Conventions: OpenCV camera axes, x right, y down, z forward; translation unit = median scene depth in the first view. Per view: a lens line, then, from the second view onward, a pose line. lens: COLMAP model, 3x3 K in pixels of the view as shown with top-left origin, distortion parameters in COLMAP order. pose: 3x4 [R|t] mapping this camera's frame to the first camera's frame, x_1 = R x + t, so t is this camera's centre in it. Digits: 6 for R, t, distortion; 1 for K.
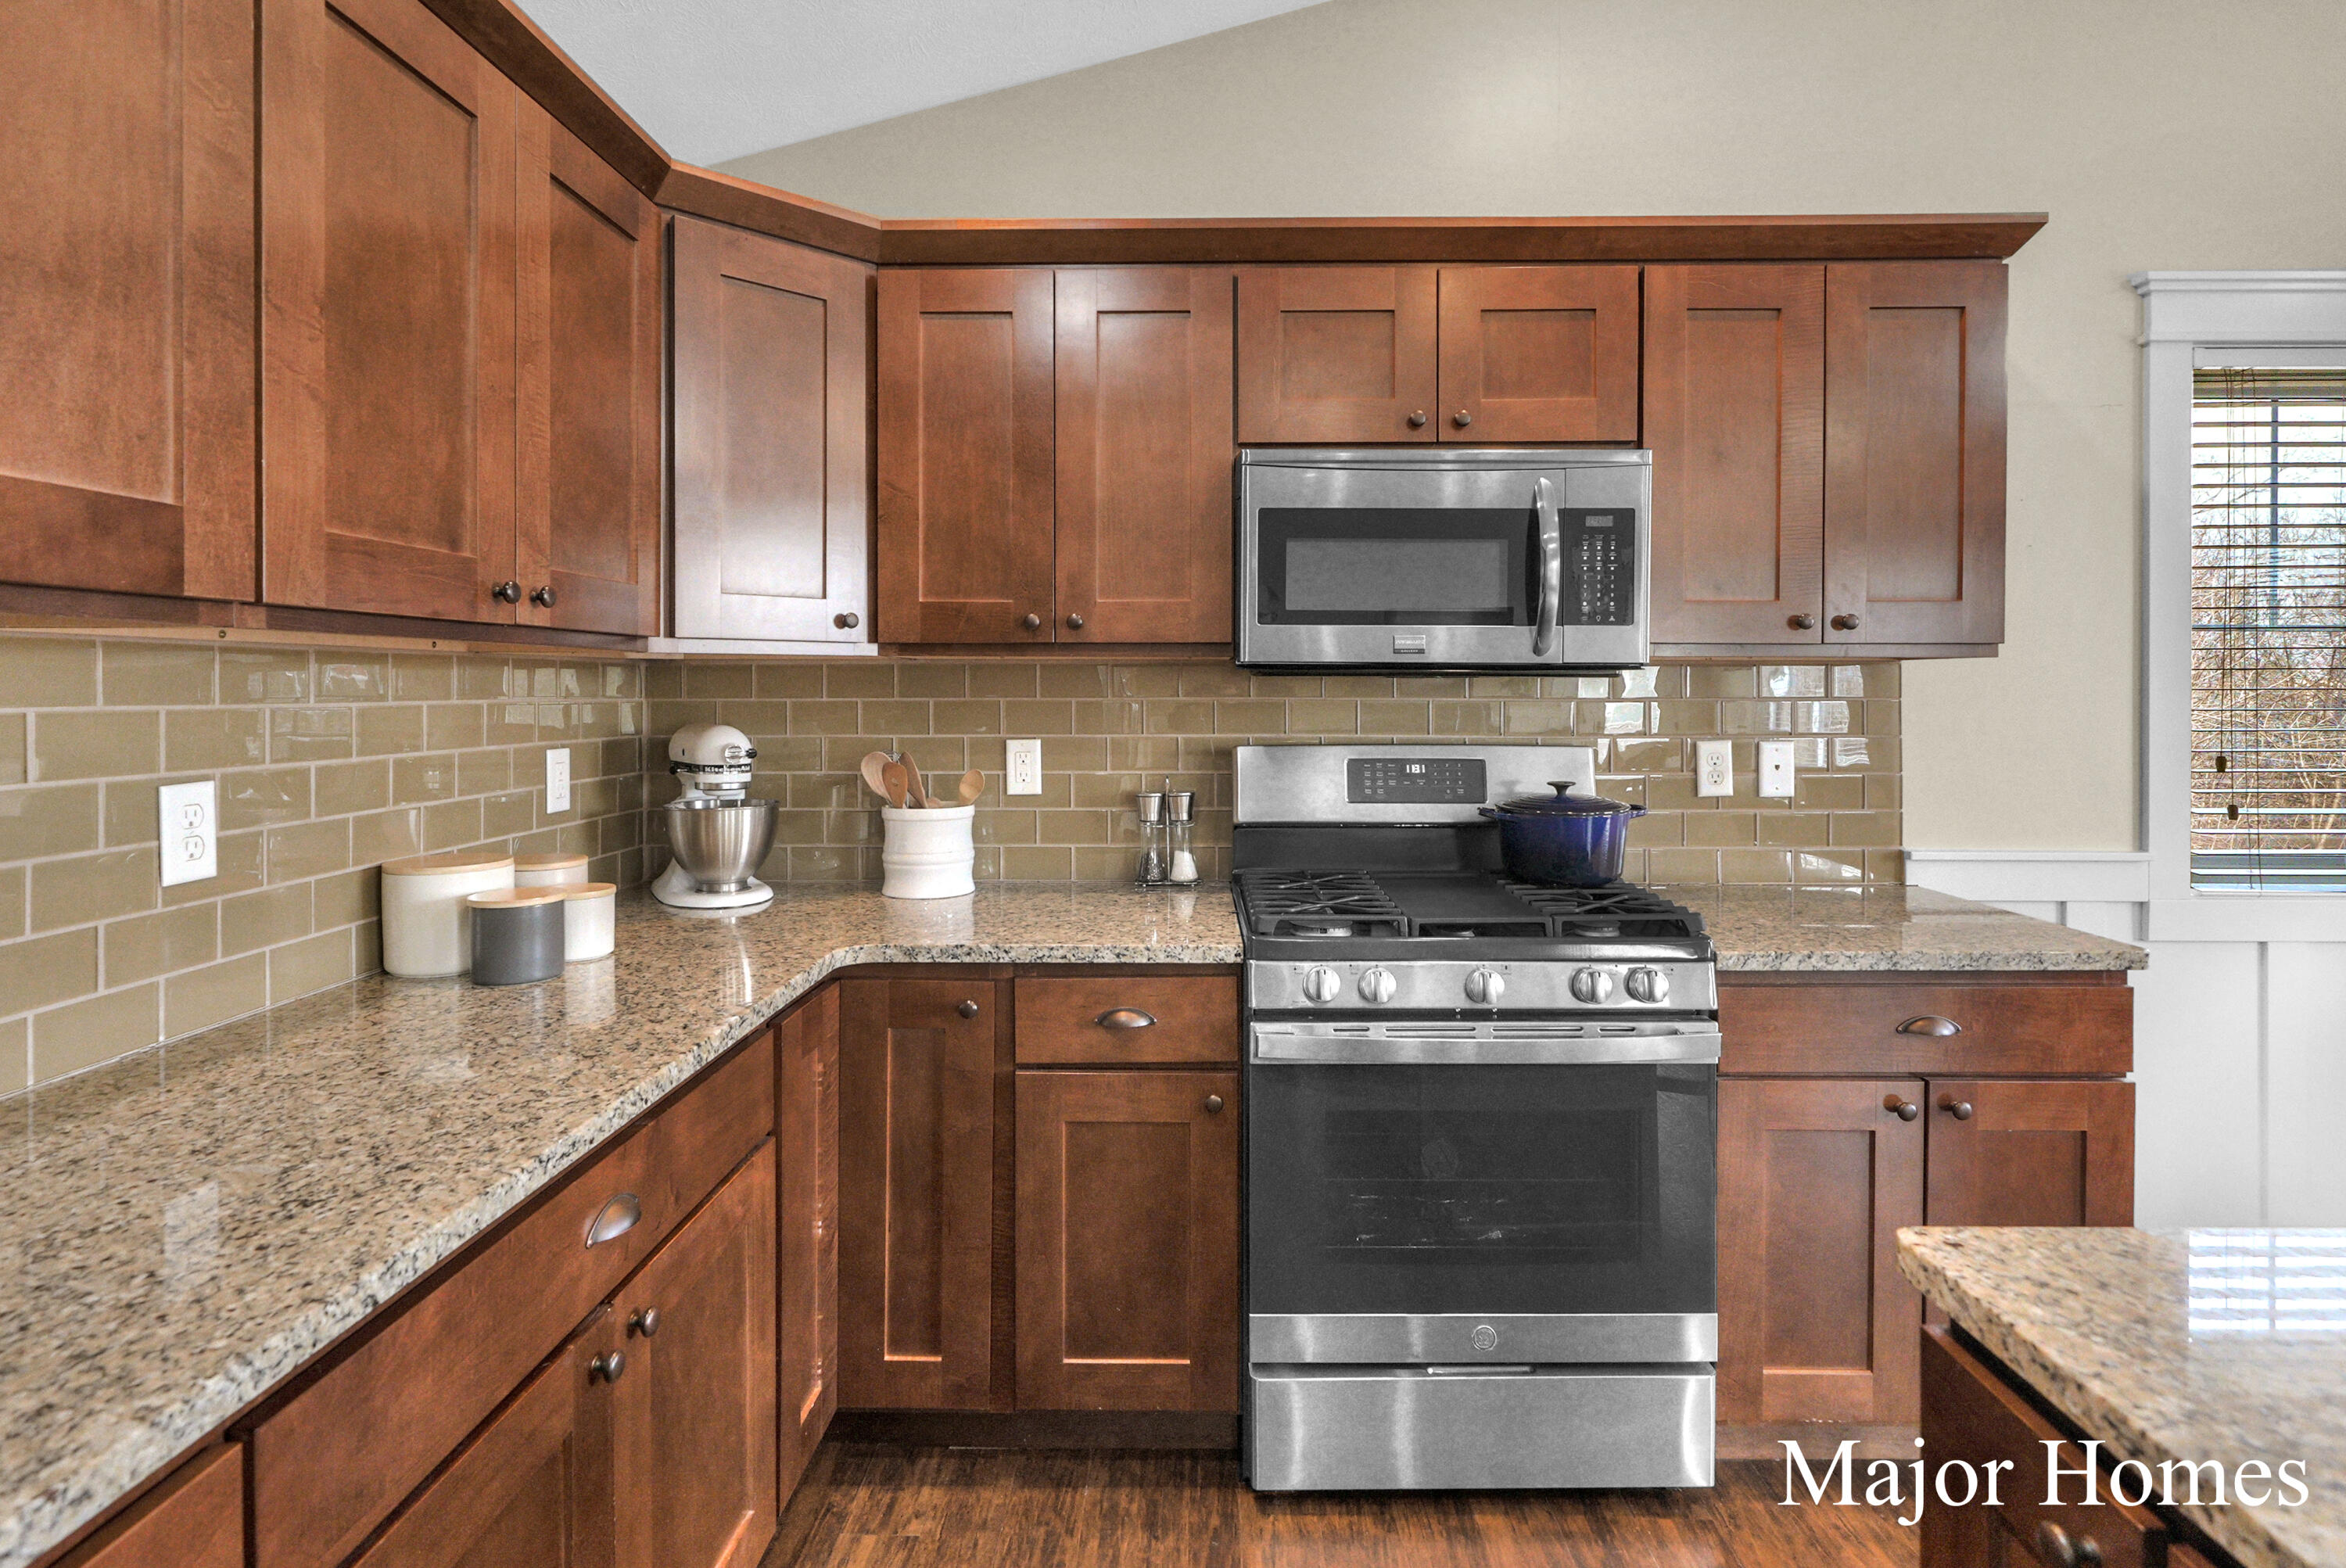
lens RADIAL K [[1175.3, 0, 1190.2], [0, 1175.3, 699.3], [0, 0, 1]] dist [-0.001116, 0.003312]
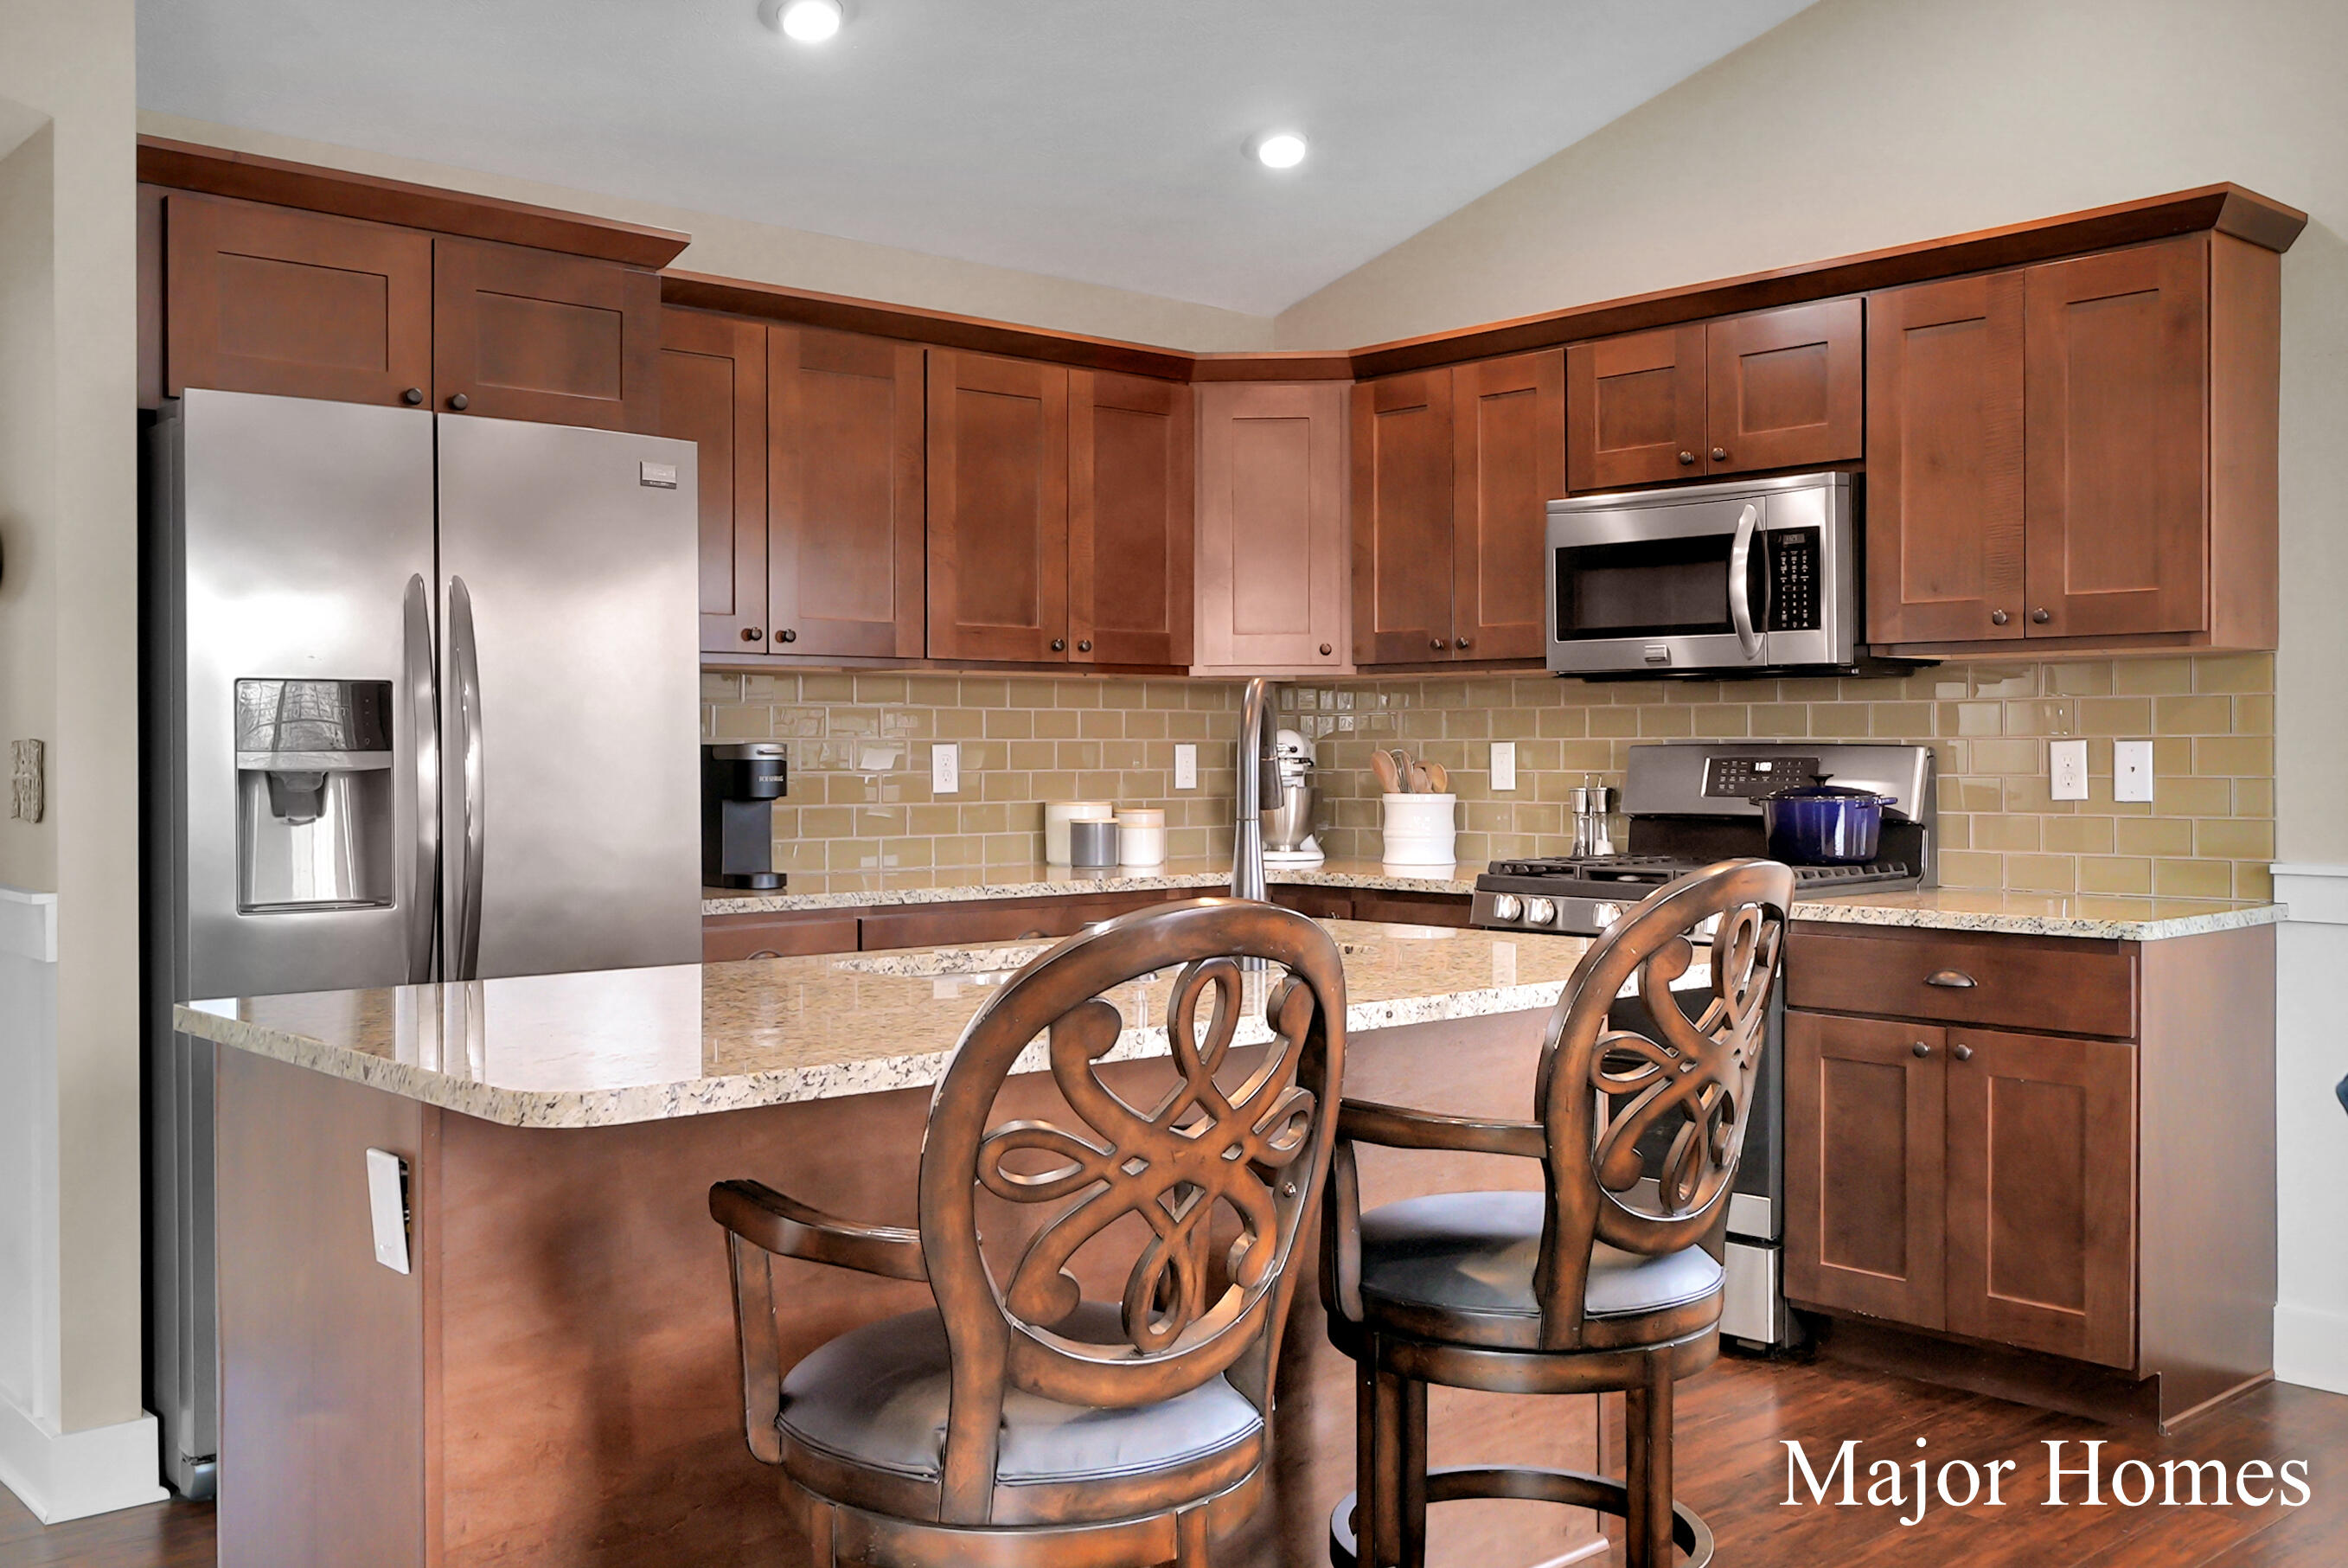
lens RADIAL K [[2134.2, 0, 1136.5], [0, 2134.2, 768.6], [0, 0, 1]] dist [-0.005327, 0.000000]
pose [[0.668688, 0.006328, -0.743516, 1.492954], [-0.005376, 0.999979, 0.003675, 0.067523], [0.743524, 0.001540, 0.668708, -0.866339]]
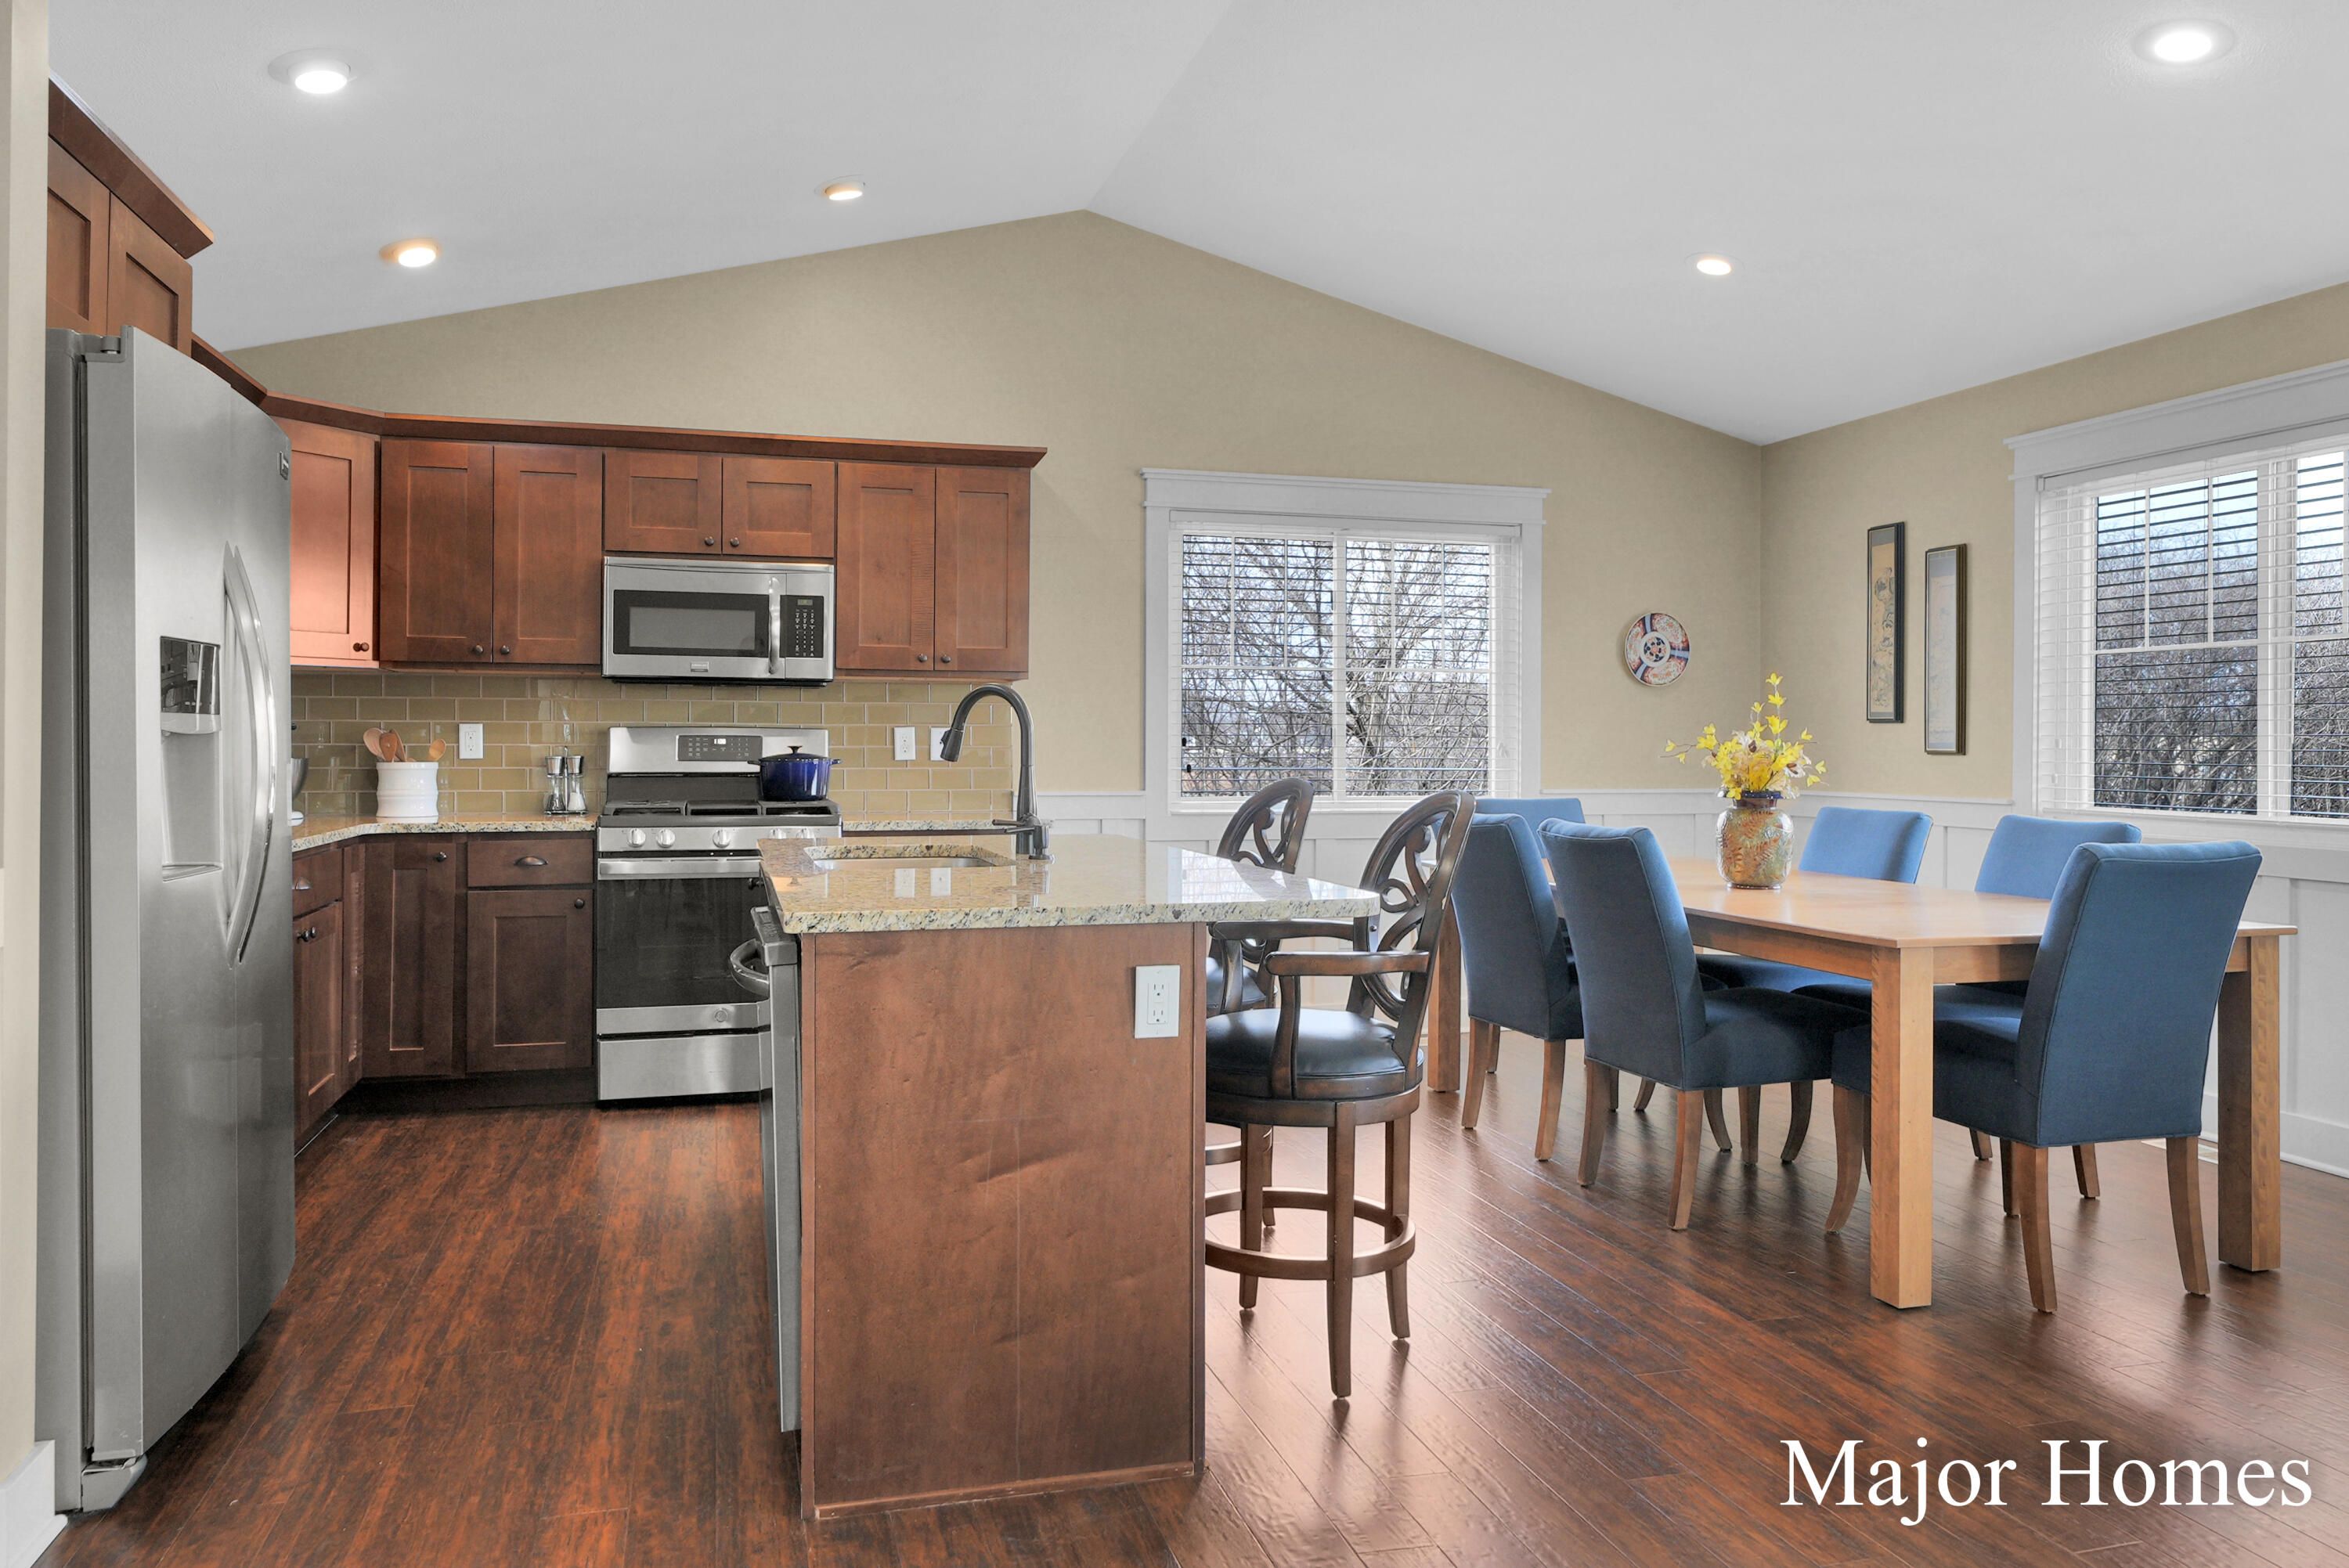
lens RADIAL K [[1600.6, 0, 1132.7], [0, 1600.6, 742.9], [0, 0, 1]] dist [-0.004321, 0.010476]
pose [[0.965422, 0.005481, 0.260636, 0.194256], [-0.003413, 0.999959, -0.008385, 0.092975], [-0.260672, 0.007205, 0.965401, -1.623842]]
